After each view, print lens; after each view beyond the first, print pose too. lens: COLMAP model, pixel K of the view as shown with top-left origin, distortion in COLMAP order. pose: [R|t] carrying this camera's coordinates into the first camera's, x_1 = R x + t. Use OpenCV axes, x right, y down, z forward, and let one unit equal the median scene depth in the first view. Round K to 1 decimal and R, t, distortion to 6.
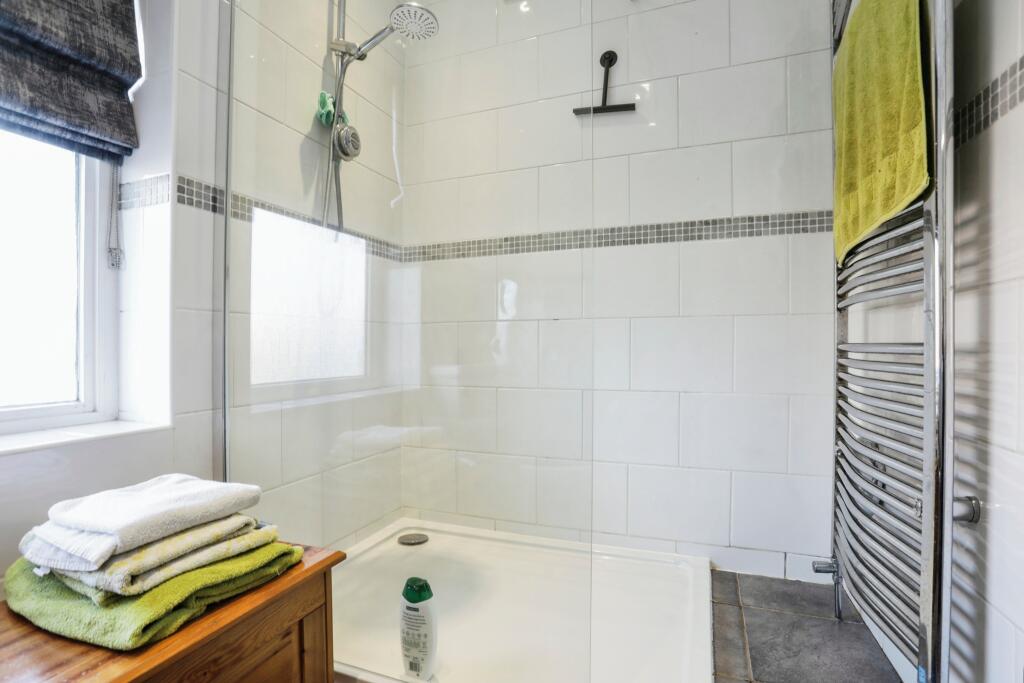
lens RADIAL K [[504.0, 0, 512.2], [0, 504.0, 348.1], [0, 0, 1]] dist [-0.043261, 0.019758]
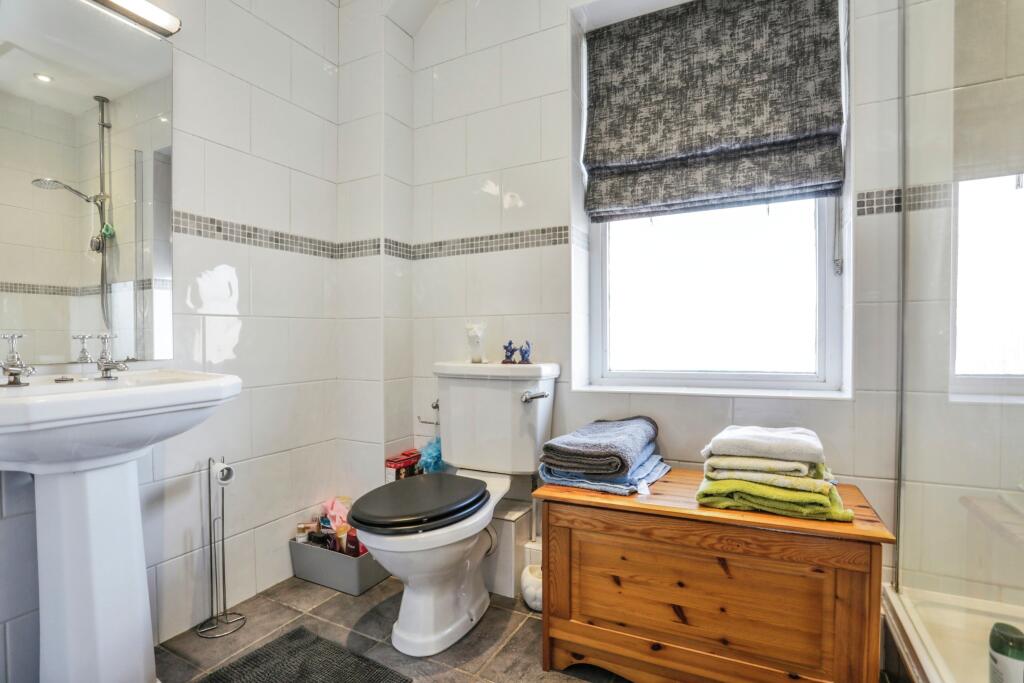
lens RADIAL K [[504.0, 0, 512.2], [0, 504.0, 348.1], [0, 0, 1]] dist [-0.043261, 0.019758]
pose [[-0.109995, 0.024408, -0.993632, 0.689502], [0.005152, 0.999699, 0.023987, -0.003620], [0.993919, -0.002480, -0.110087, 0.318895]]
